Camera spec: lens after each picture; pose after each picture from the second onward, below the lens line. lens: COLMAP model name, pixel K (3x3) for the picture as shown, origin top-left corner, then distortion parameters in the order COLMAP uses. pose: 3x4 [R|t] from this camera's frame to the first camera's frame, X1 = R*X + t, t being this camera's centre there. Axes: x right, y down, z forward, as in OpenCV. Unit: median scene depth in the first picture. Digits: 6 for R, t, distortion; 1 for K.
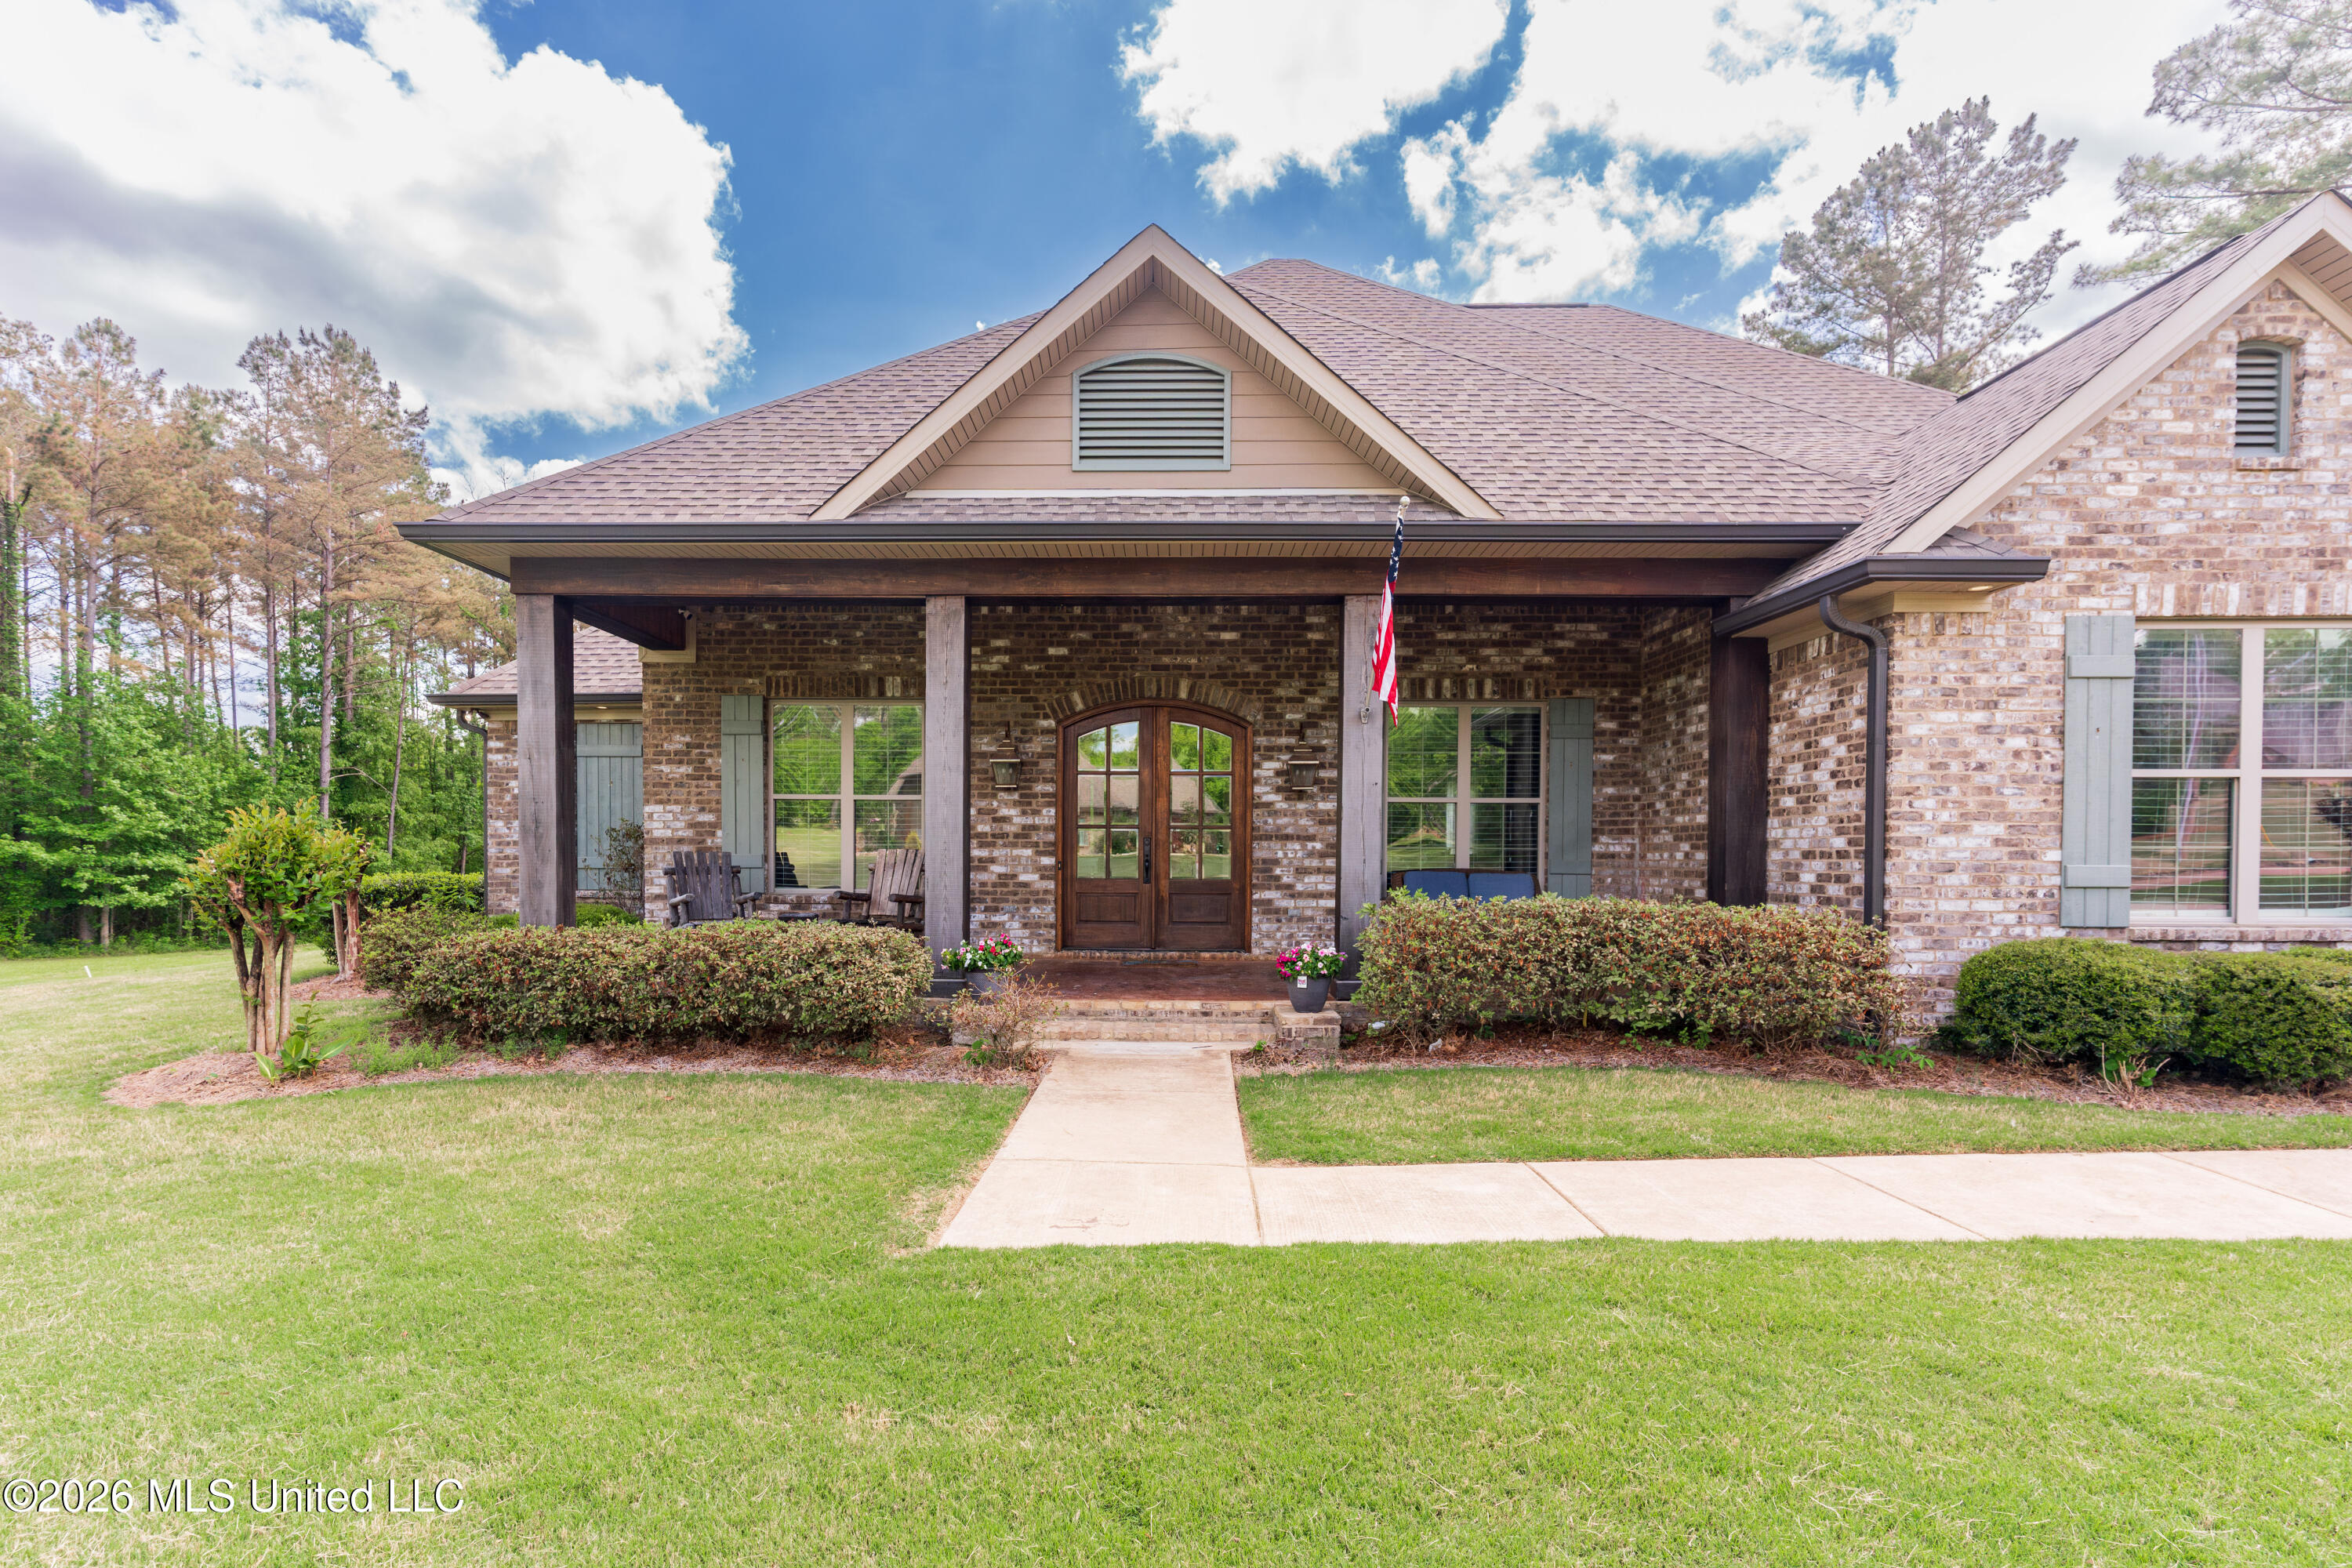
lens RADIAL K [[1131.8, 0, 1140.9], [0, 1131.8, 888.6], [0, 0, 1]] dist [0.002748, 0.001476]
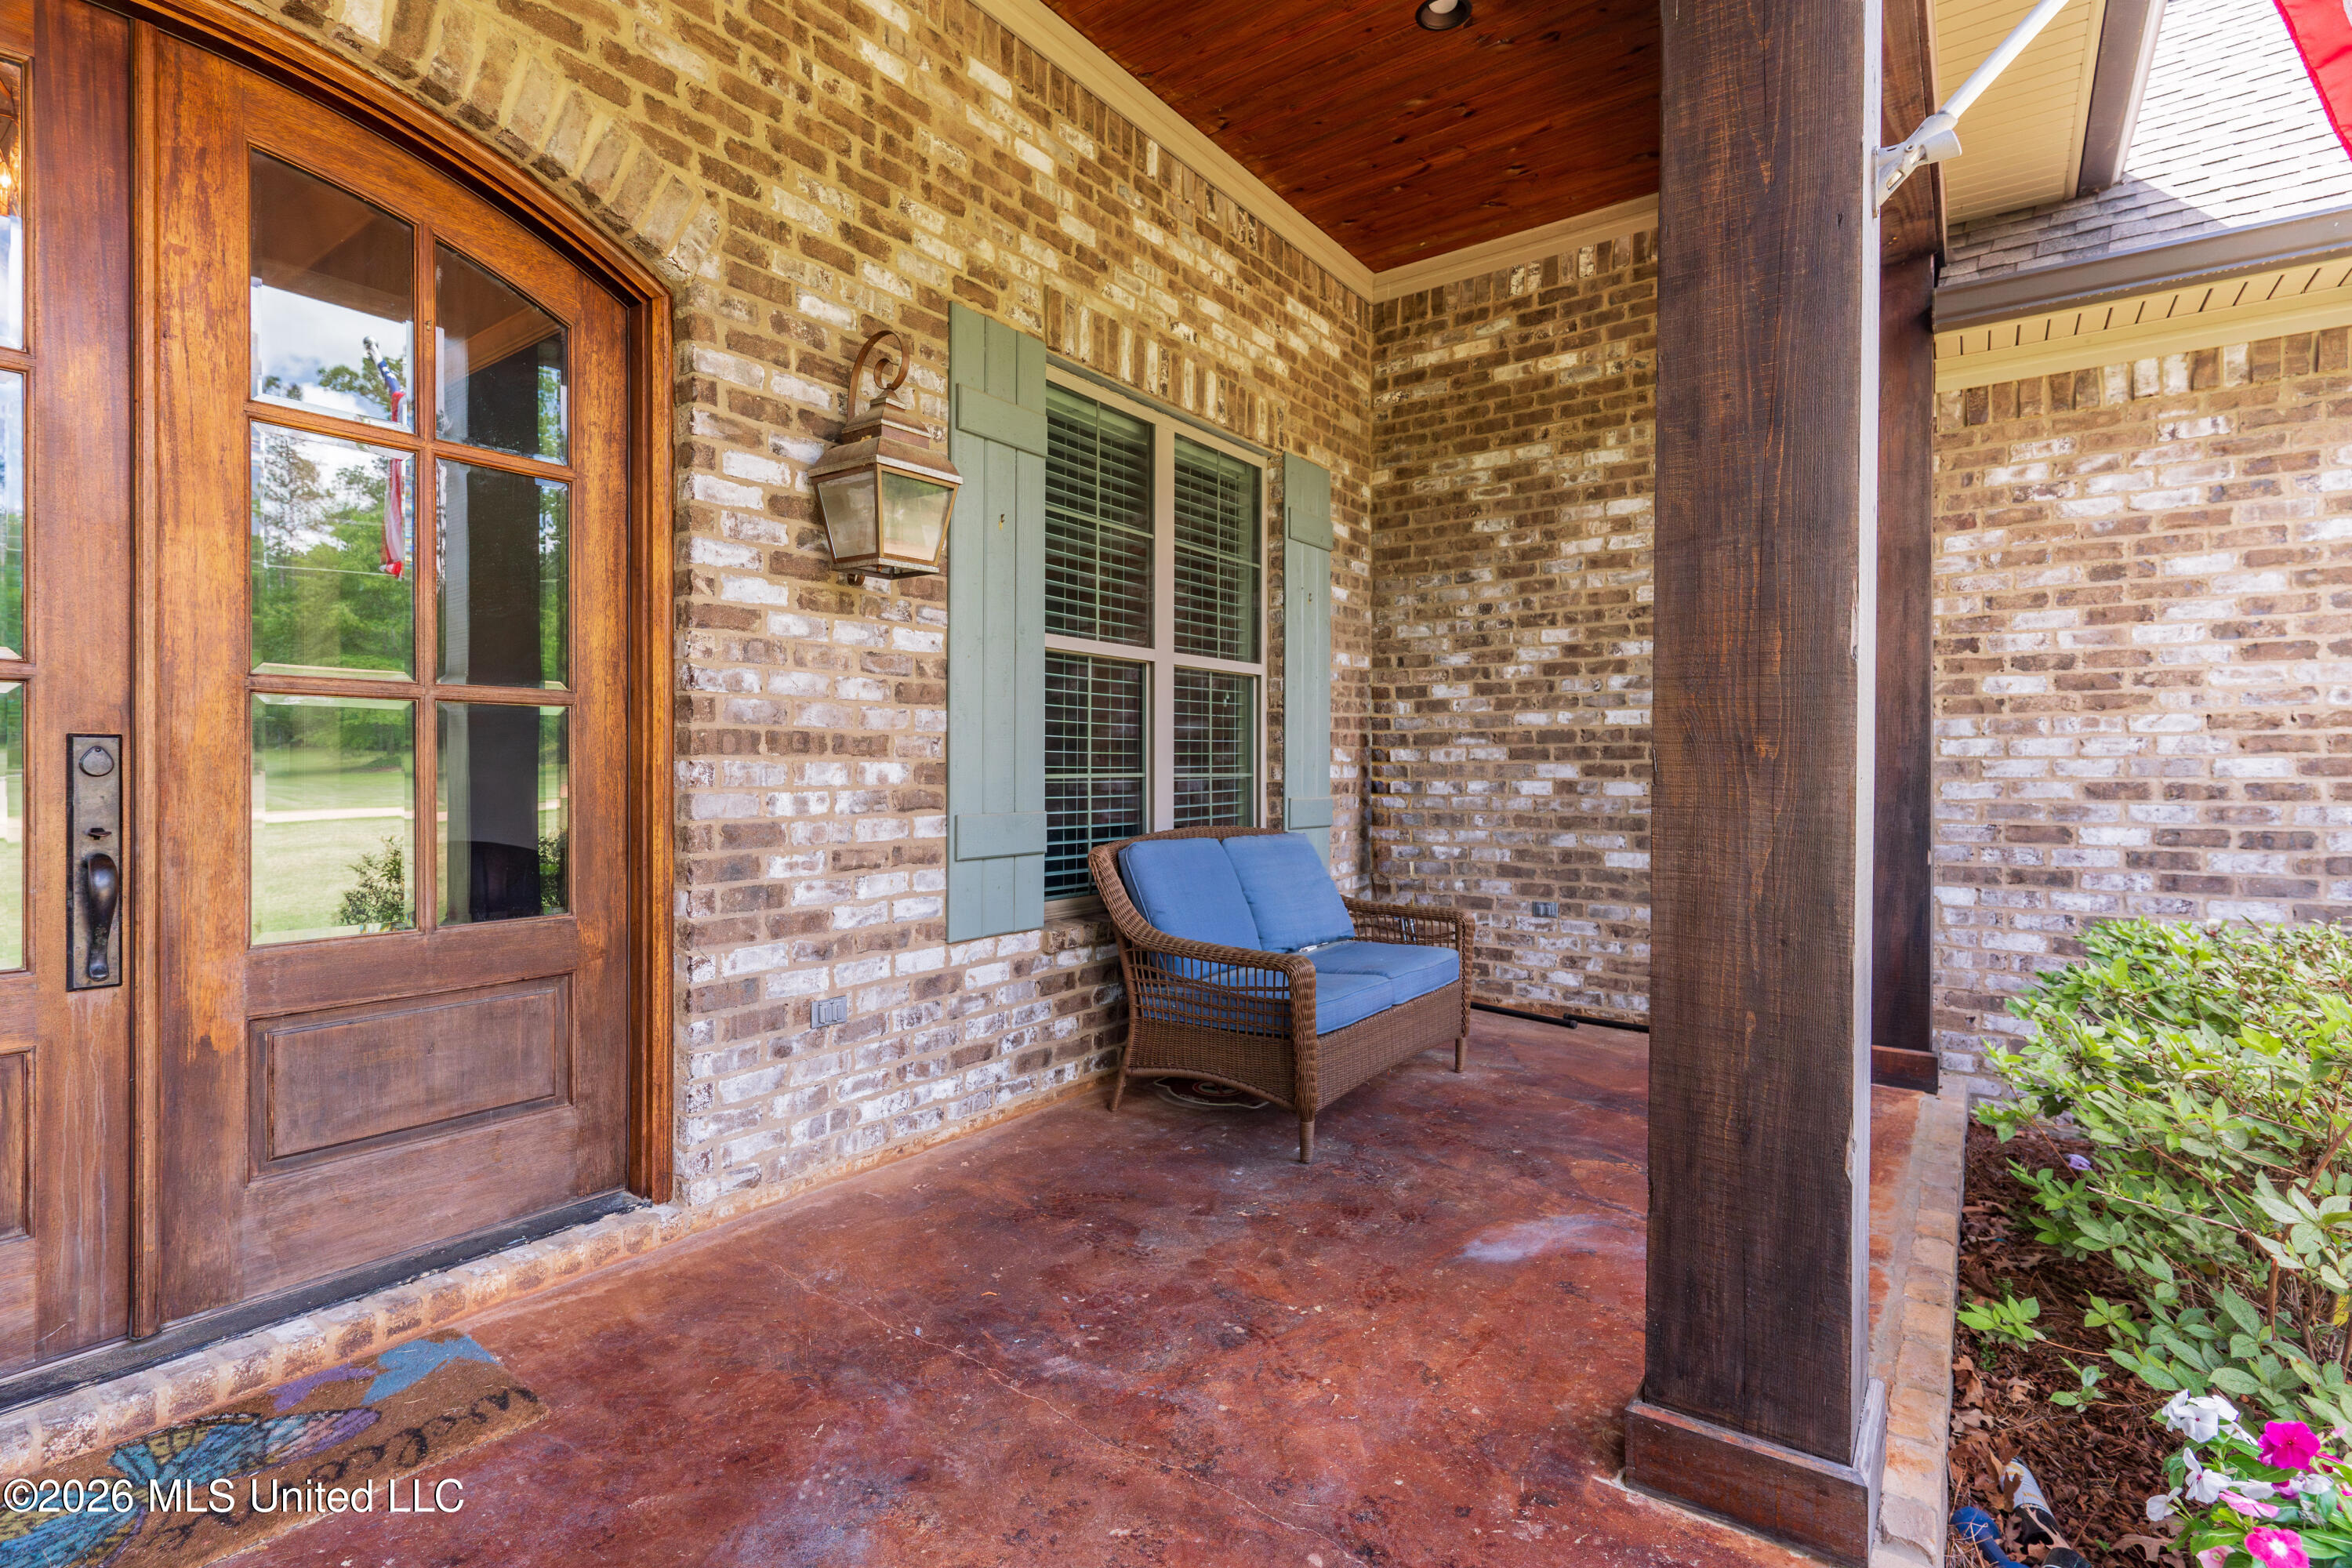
lens RADIAL K [[1131.8, 0, 1167.1], [0, 1131.8, 769.9], [0, 0, 1]] dist [0.002748, 0.001476]
pose [[0.572088, -0.005200, 0.820176, -0.046089], [0.029059, 0.999481, -0.013932, -0.032388], [-0.819677, 0.031804, 0.571942, 0.772028]]
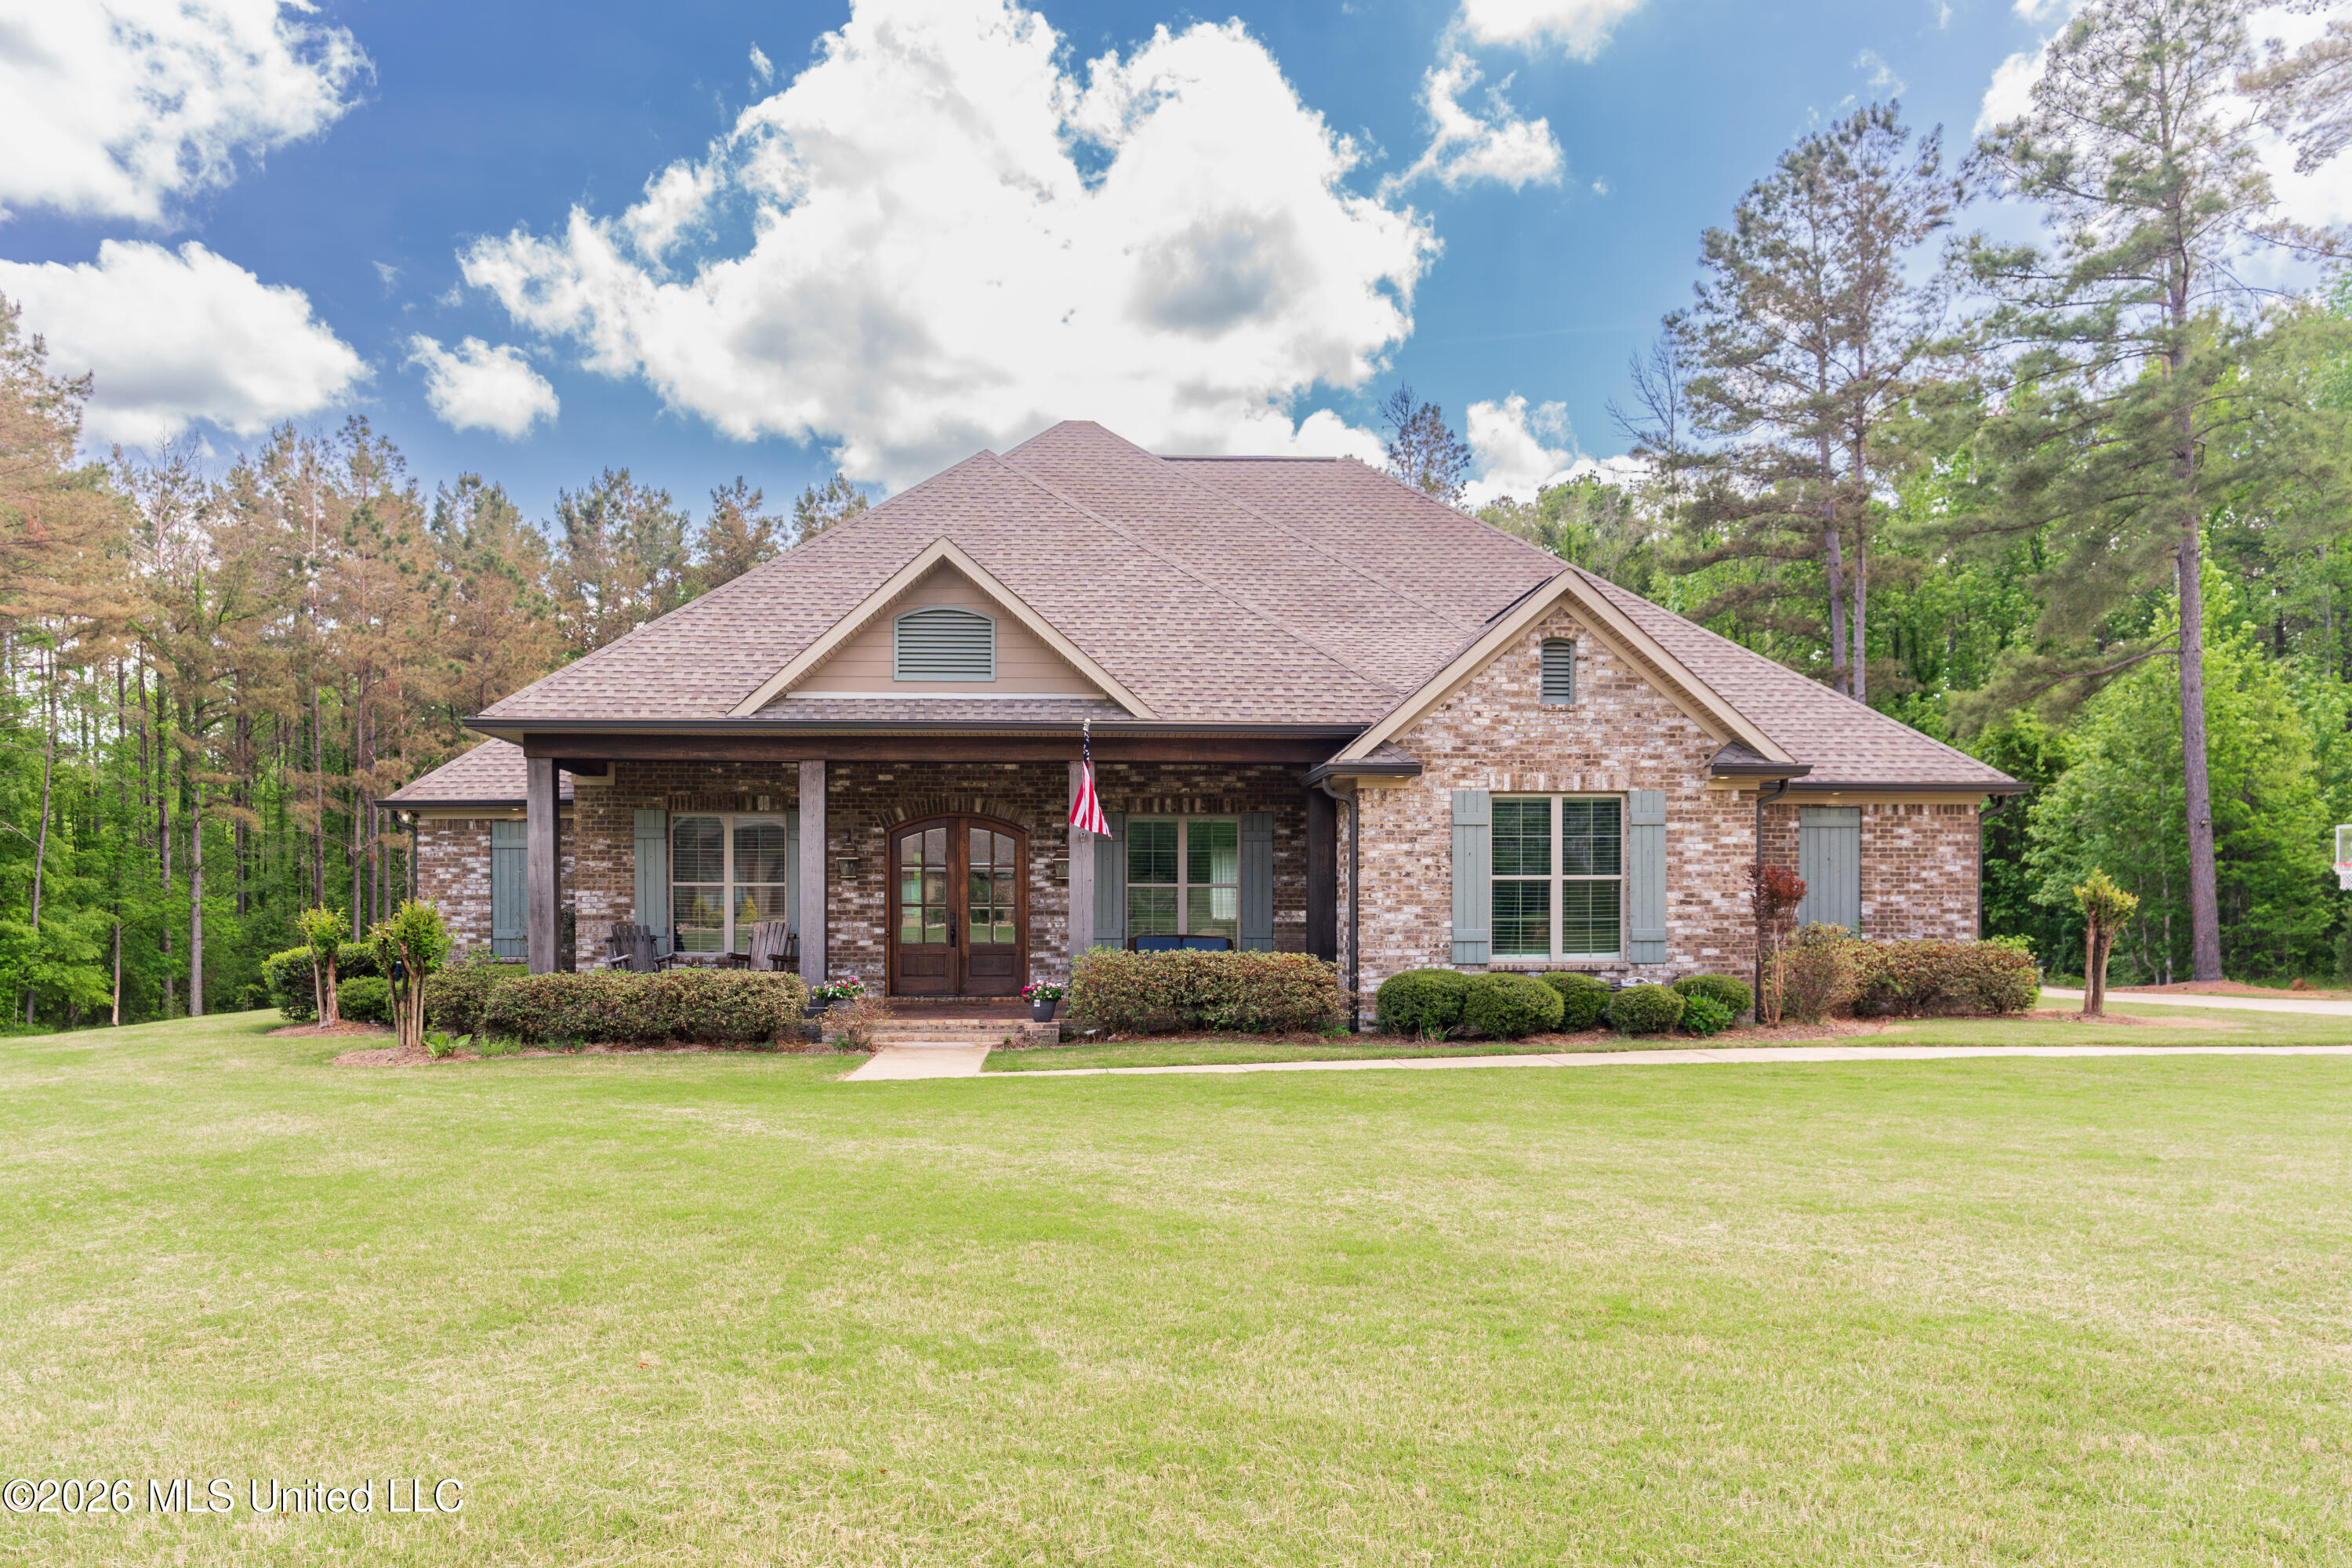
lens RADIAL K [[1740.7, 0, 1130.1], [0, 1740.7, 969.9], [0, 0, 1]] dist [-0.010154, 0.005311]
pose [[0.997862, -0.006483, 0.065040, 0.082908], [0.006732, 0.999971, -0.003612, 0.032341], [-0.065015, 0.004042, 0.997876, -1.114249]]
